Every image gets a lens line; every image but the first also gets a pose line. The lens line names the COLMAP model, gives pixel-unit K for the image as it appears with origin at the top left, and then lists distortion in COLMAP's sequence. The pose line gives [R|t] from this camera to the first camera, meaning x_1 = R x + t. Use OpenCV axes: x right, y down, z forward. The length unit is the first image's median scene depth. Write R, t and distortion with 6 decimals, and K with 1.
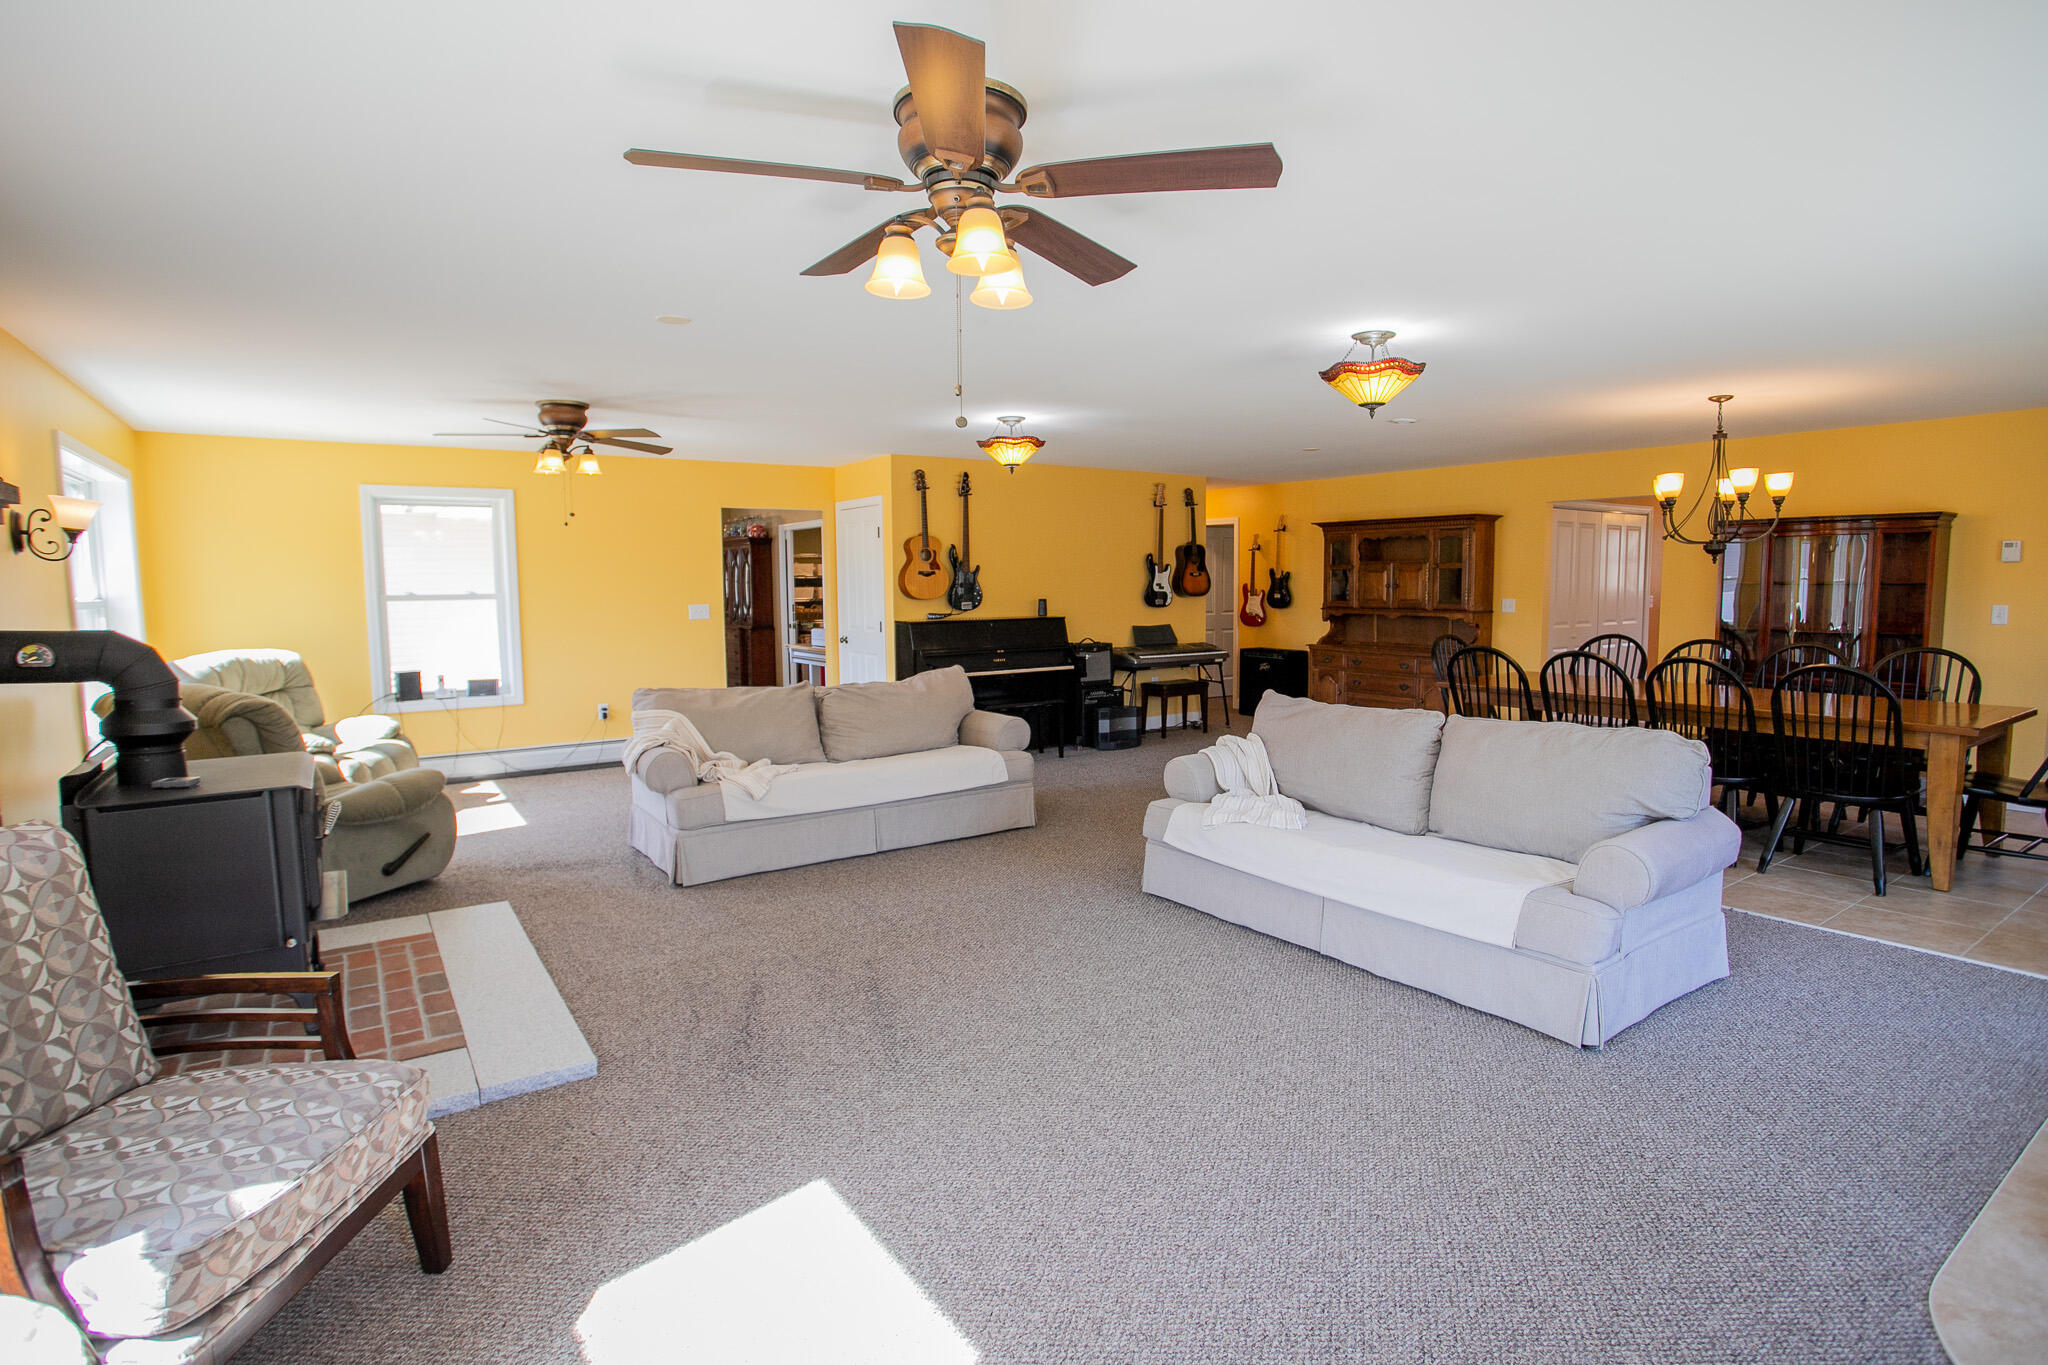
lens RADIAL K [[1005.7, 0, 1026.1], [0, 1005.7, 677.7], [0, 0, 1]] dist [-0.076166, 0.036021]
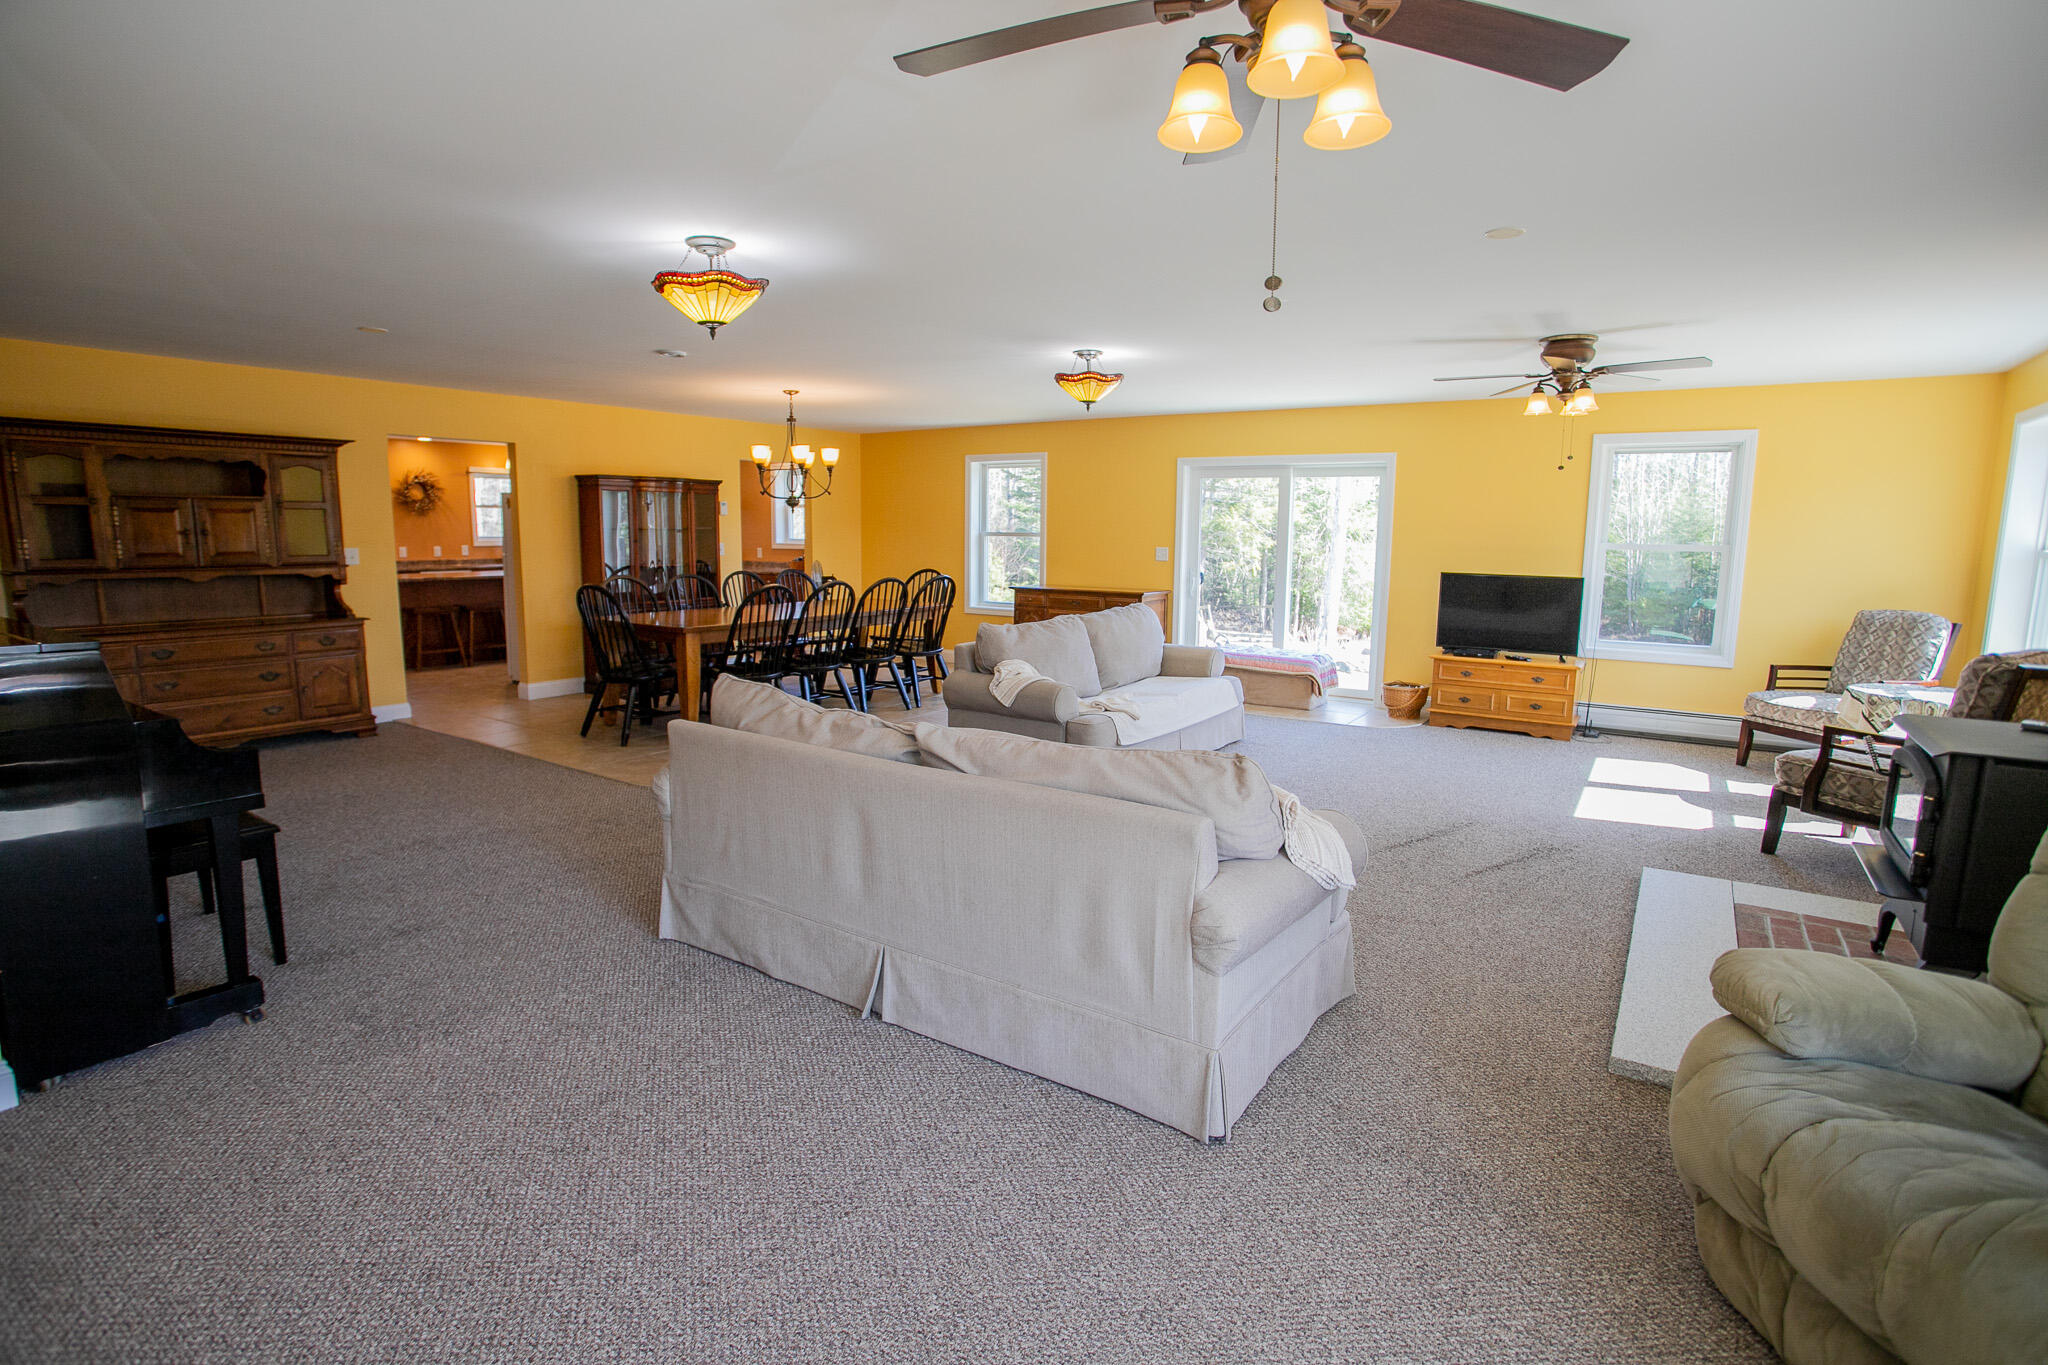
lens RADIAL K [[1005.7, 0, 1026.1], [0, 1005.7, 677.7], [0, 0, 1]] dist [-0.076166, 0.036021]
pose [[-0.355219, -0.134213, 0.925098, -0.612011], [0.088141, 0.980421, 0.176083, -0.090984], [-0.930618, 0.144088, -0.336435, 0.996862]]
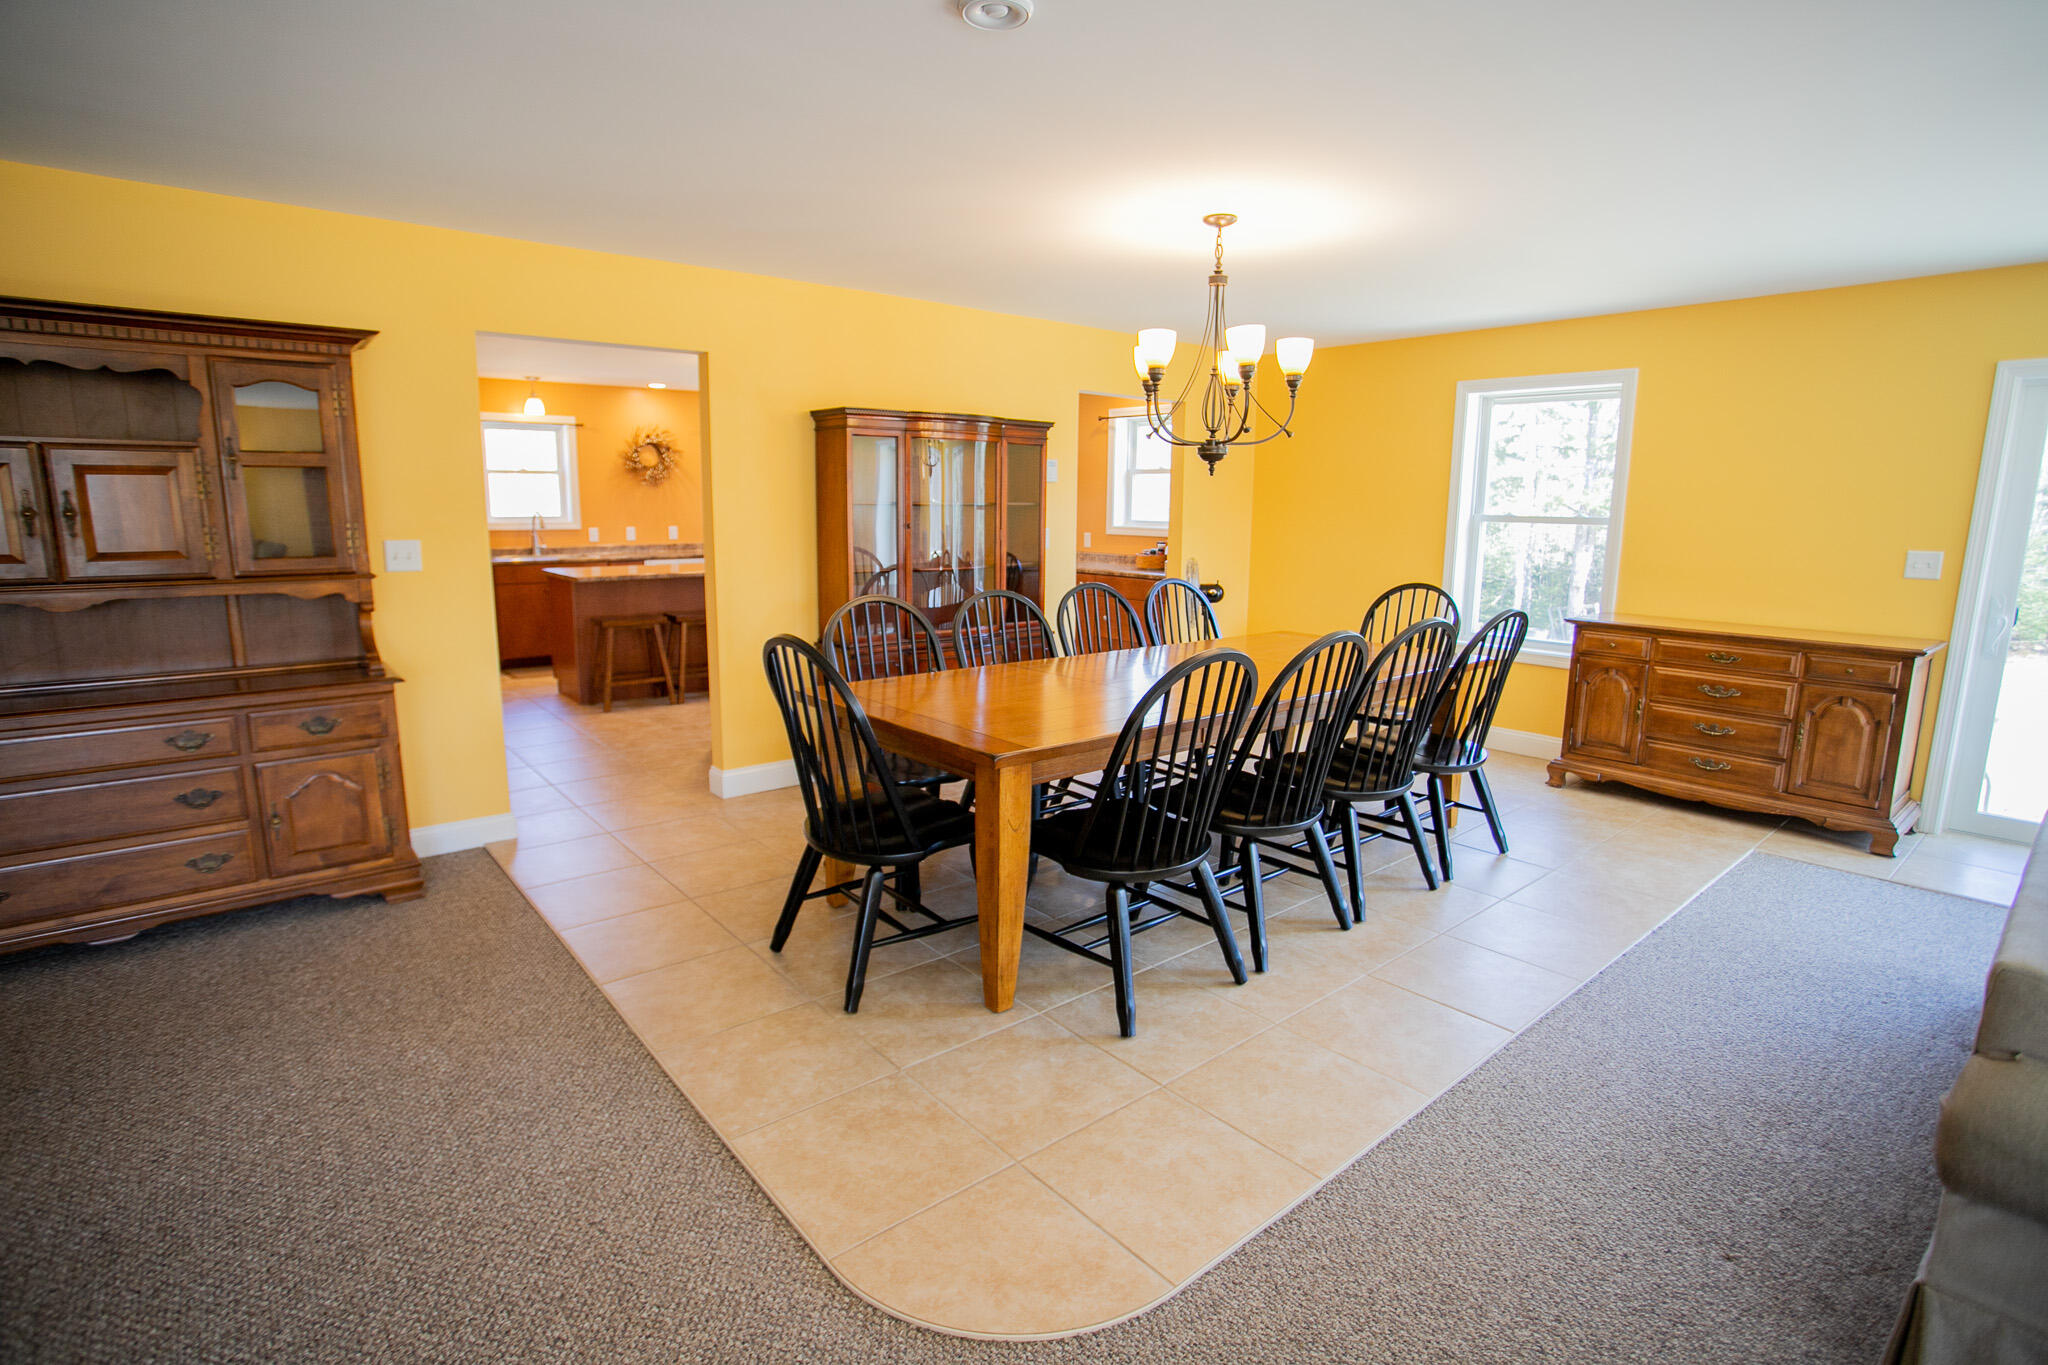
lens RADIAL K [[1005.7, 0, 1026.1], [0, 1005.7, 677.7], [0, 0, 1]] dist [-0.076166, 0.036021]
pose [[-0.088240, -0.166522, 0.982082, 0.020593], [0.093440, 0.980196, 0.174597, -0.094080], [-0.991707, 0.107172, -0.070932, 0.986554]]
